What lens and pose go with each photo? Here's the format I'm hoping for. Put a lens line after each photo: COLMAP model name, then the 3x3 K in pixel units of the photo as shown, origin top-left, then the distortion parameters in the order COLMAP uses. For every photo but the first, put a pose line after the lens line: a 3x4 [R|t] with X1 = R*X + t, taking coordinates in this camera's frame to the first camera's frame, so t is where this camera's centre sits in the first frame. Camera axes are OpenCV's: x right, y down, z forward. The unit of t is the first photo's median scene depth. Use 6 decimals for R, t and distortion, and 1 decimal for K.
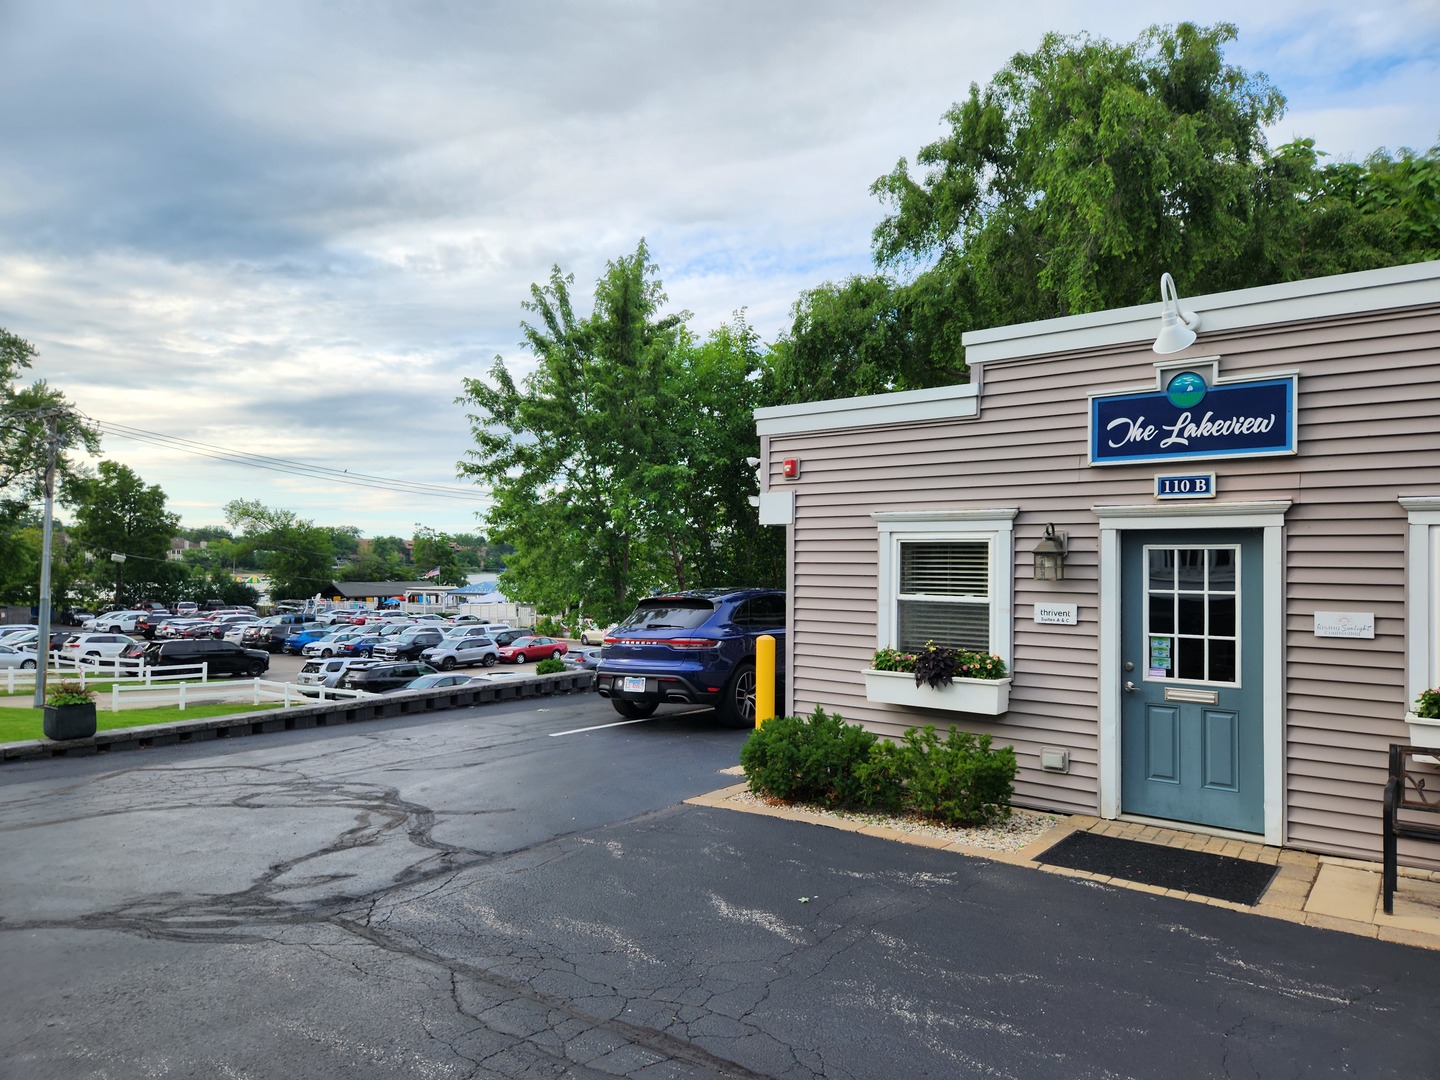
lens RADIAL K [[965.1, 0, 723.1], [0, 965.1, 540.8], [0, 0, 1]] dist [0.066373, -0.062503]
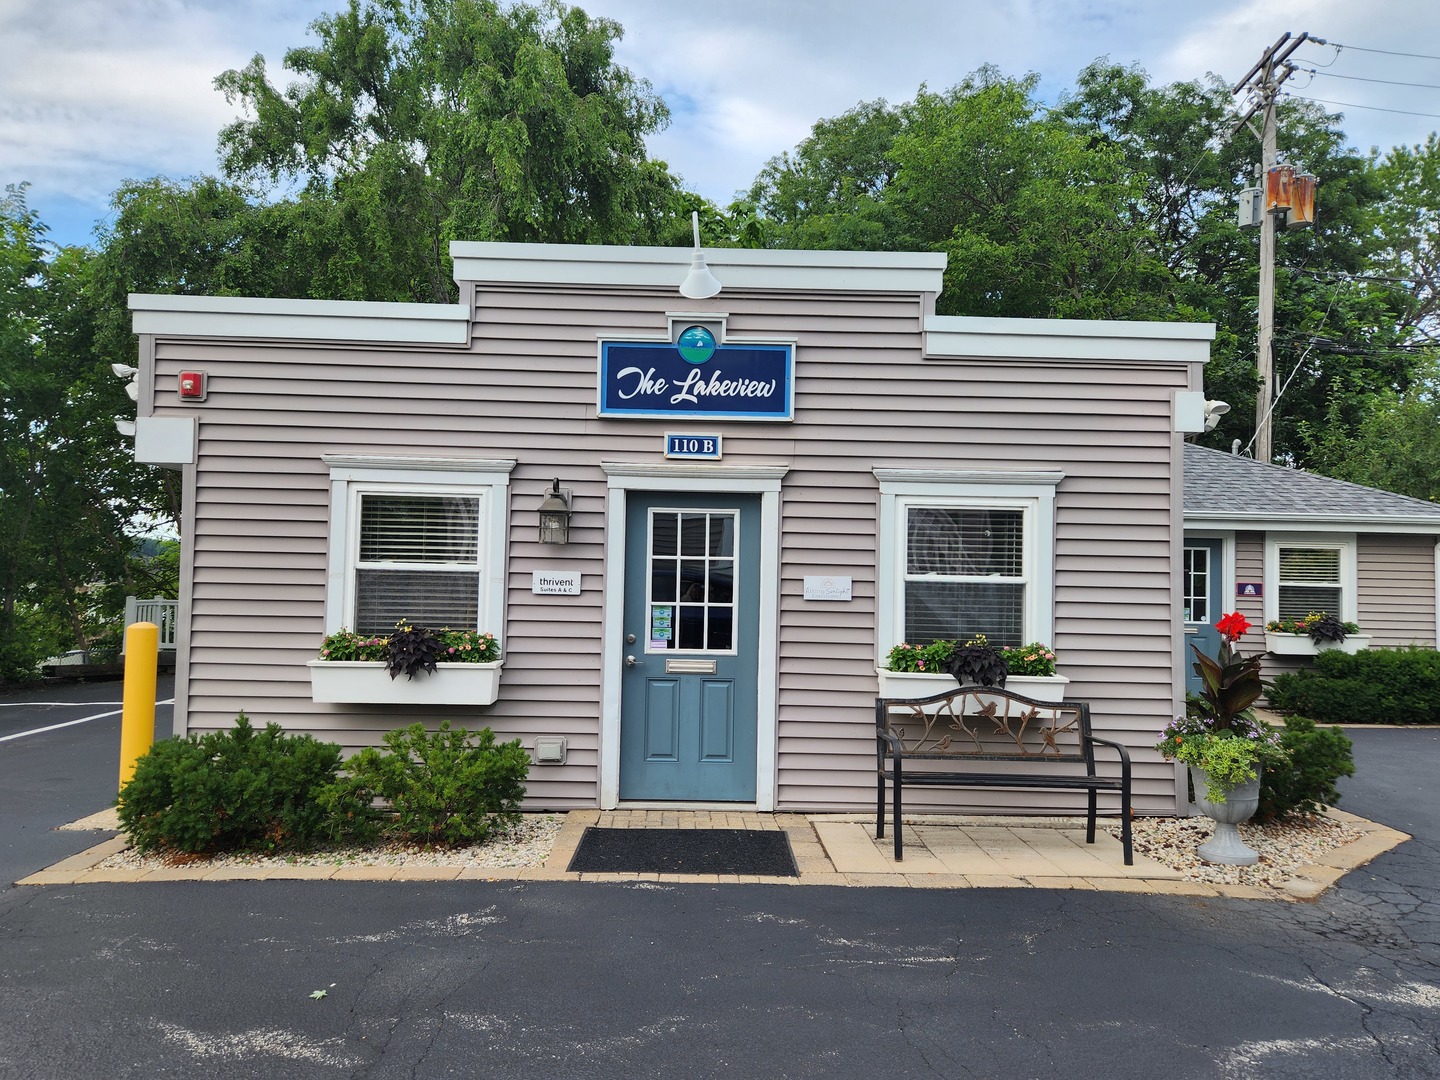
lens RADIAL K [[1004.8, 0, 720.0], [0, 1004.8, 540.0], [0, 0, 1]] dist [0.096461, -0.091619]
pose [[0.787736, 0.026069, 0.615462, -0.102279], [-0.027659, 0.999593, -0.006938, 0.039727], [-0.615392, -0.011558, 0.788136, 0.201928]]
